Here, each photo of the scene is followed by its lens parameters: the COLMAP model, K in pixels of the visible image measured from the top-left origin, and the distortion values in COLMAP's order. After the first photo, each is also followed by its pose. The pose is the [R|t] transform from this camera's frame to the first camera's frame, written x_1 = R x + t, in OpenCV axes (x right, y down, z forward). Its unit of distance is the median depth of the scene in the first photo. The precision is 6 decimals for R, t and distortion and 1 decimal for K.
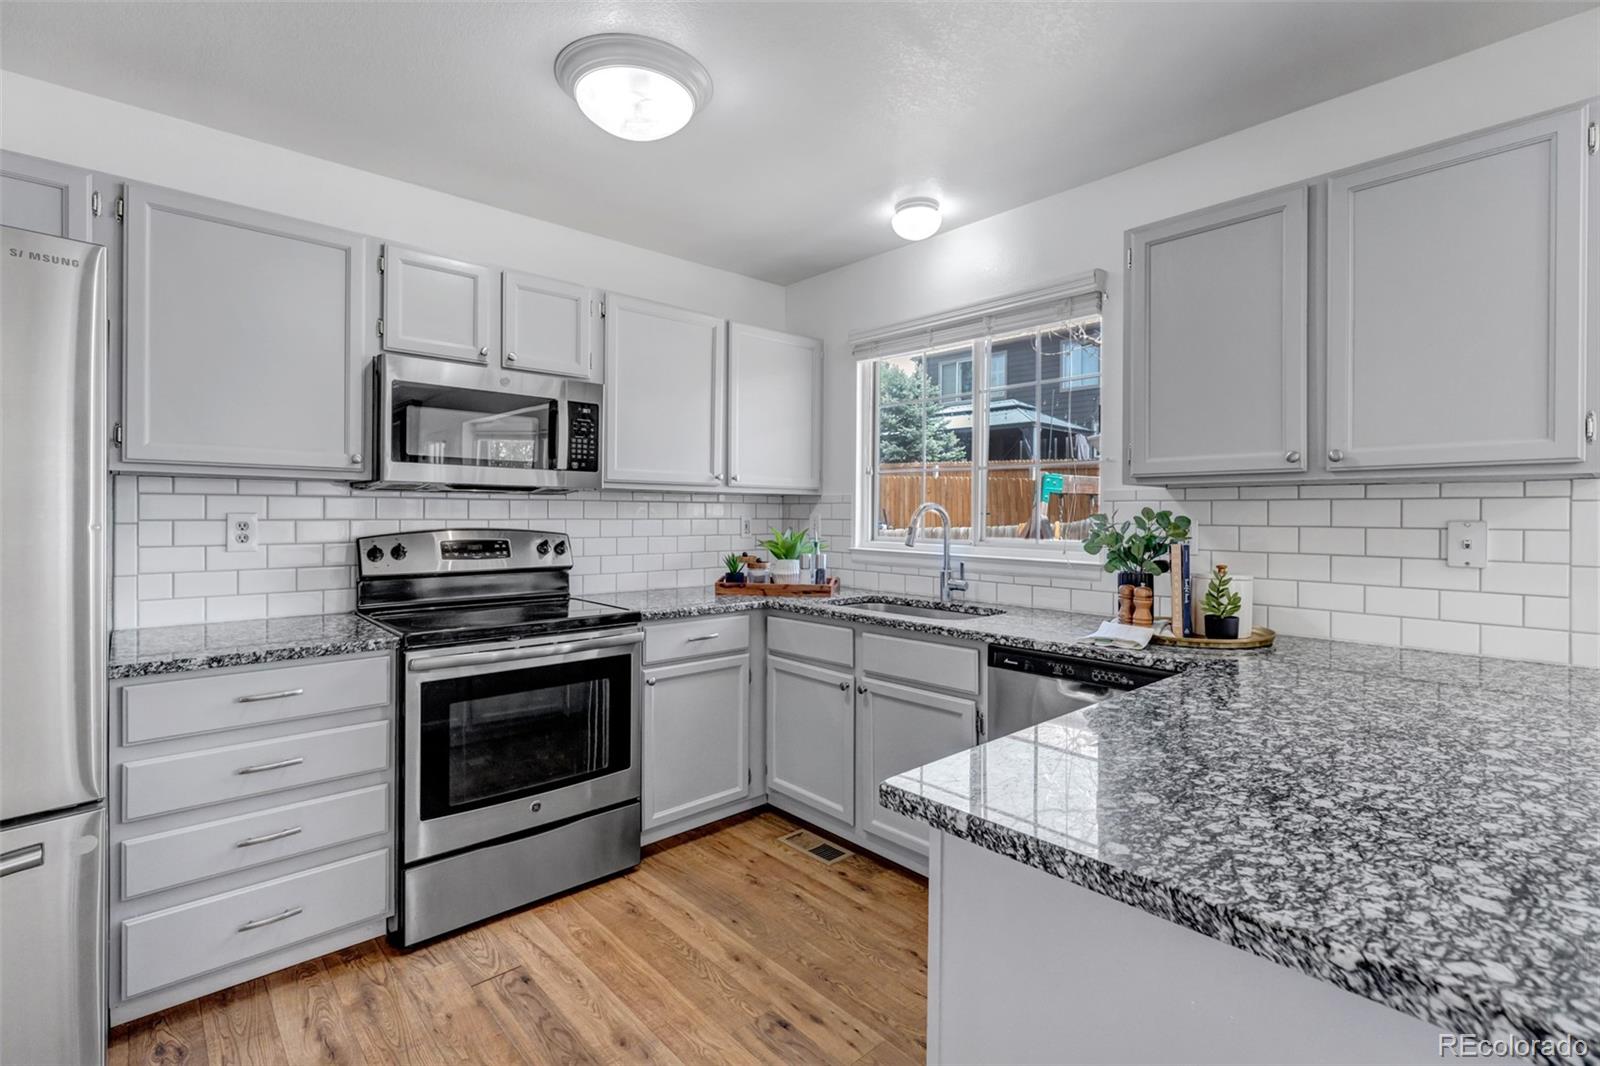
lens RADIAL K [[736.6, 0, 797.0], [0, 736.6, 514.2], [0, 0, 1]] dist [0.003819, -0.000009]
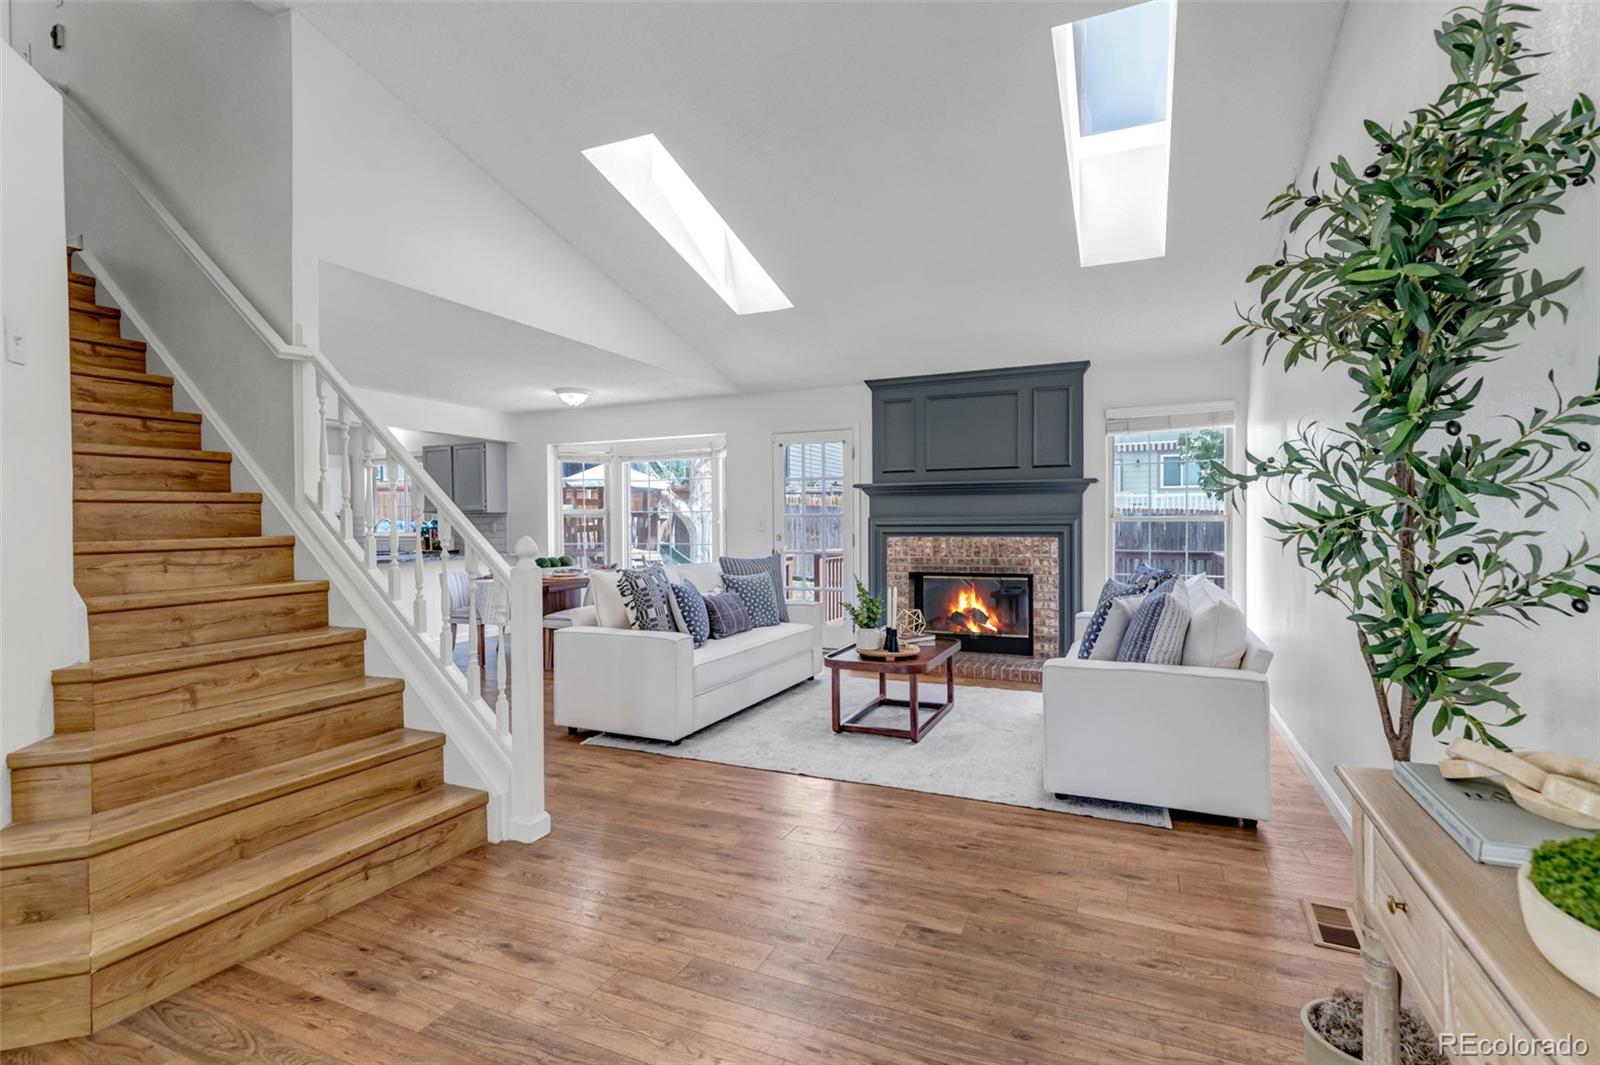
lens RADIAL K [[758.6, 0, 800.0], [0, 758.6, 532.5], [0, 0, 1]] dist [0.001578, -0.000004]
pose [[0.914867, -0.018073, 0.403351, 0.559087], [0.013807, 0.999814, 0.013483, 0.026470], [-0.403520, -0.006766, 0.914946, -2.911641]]
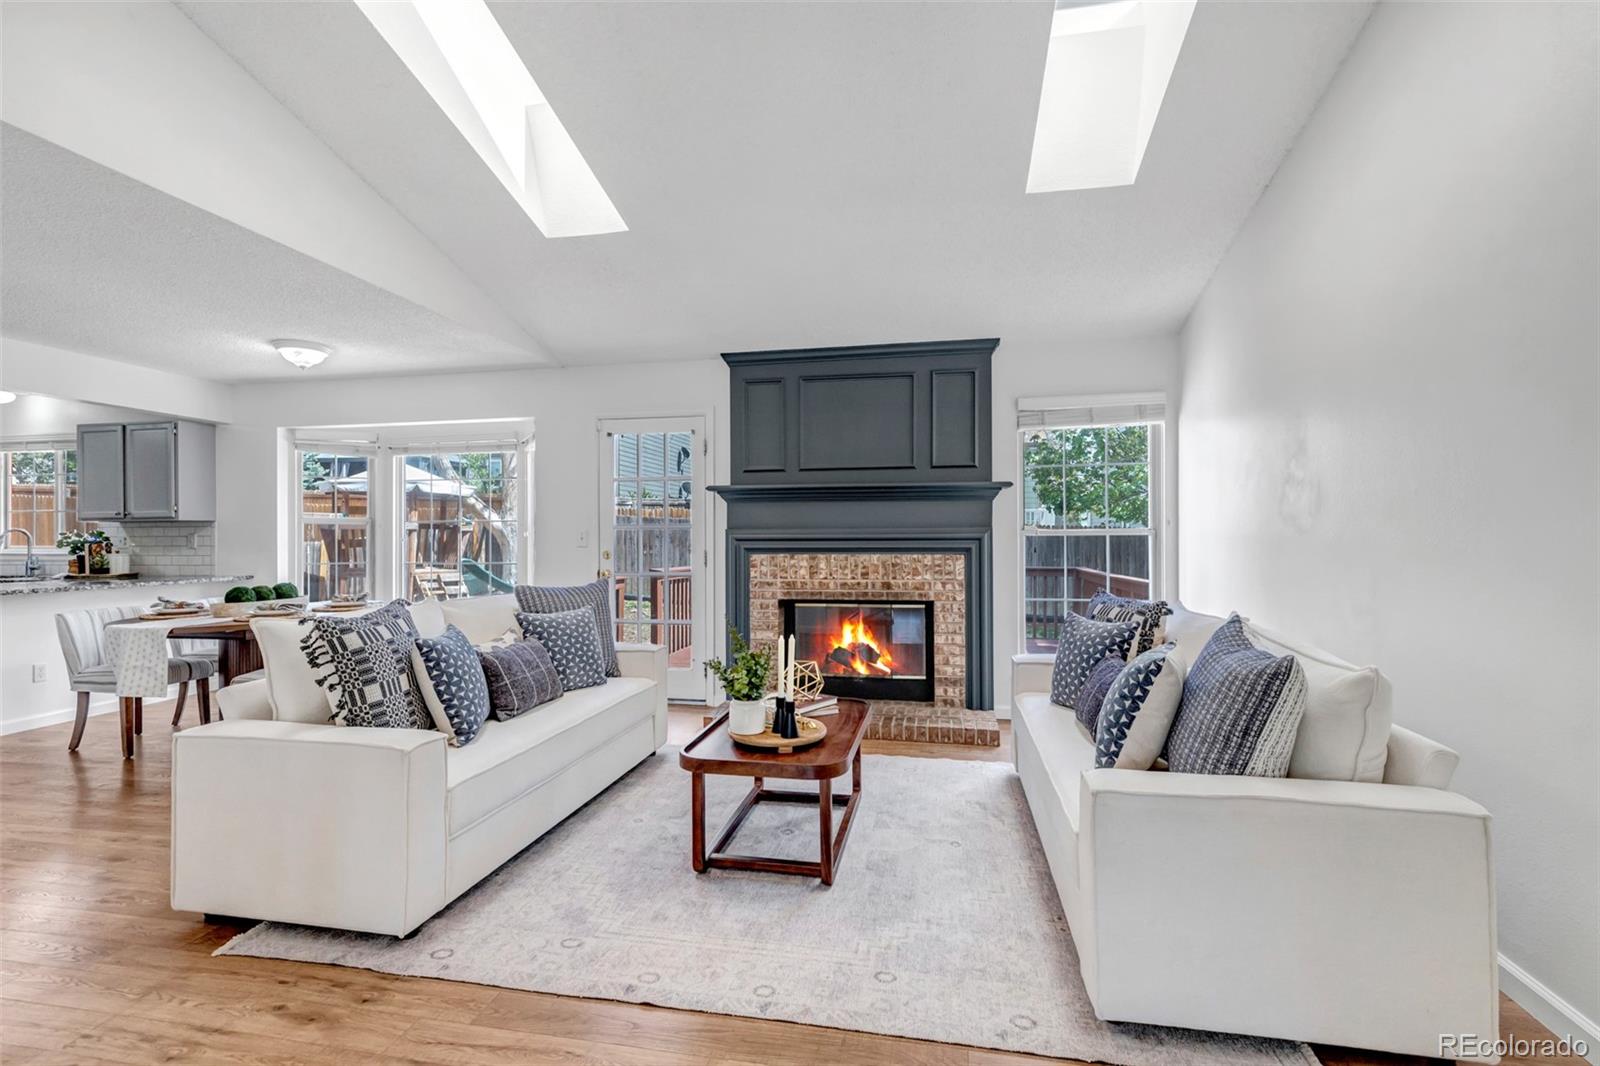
lens RADIAL K [[735.3, 0, 801.7], [0, 735.3, 535.5], [0, 0, 1]] dist [0.001743, 0.000898]
pose [[0.798772, -0.009724, 0.601556, 0.808771], [0.010811, 0.999940, 0.001808, 0.028520], [-0.601537, 0.005059, 0.798829, -2.309884]]
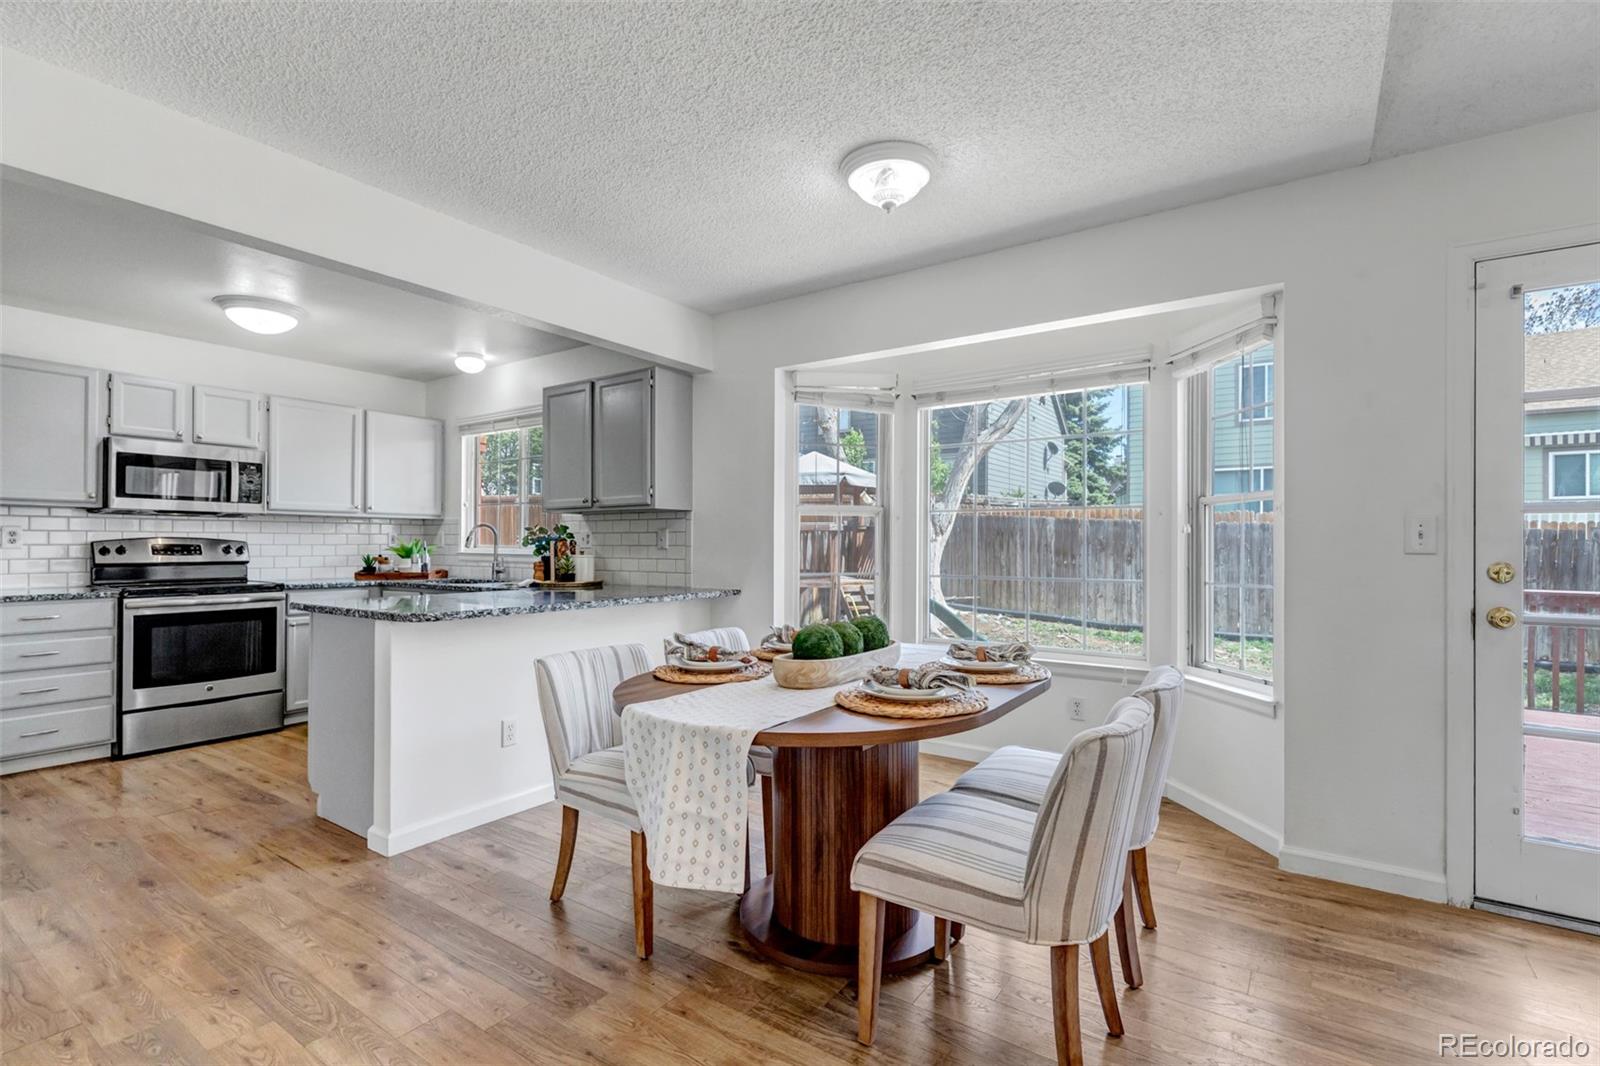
lens RADIAL K [[743.7, 0, 795.9], [0, 743.7, 540.6], [0, 0, 1]] dist [0.003708, 0.000490]
pose [[0.974454, -0.002007, 0.224579, 0.582194], [0.003400, 0.999977, -0.005817, 0.044485], [-0.224562, 0.006432, 0.974439, -1.012576]]
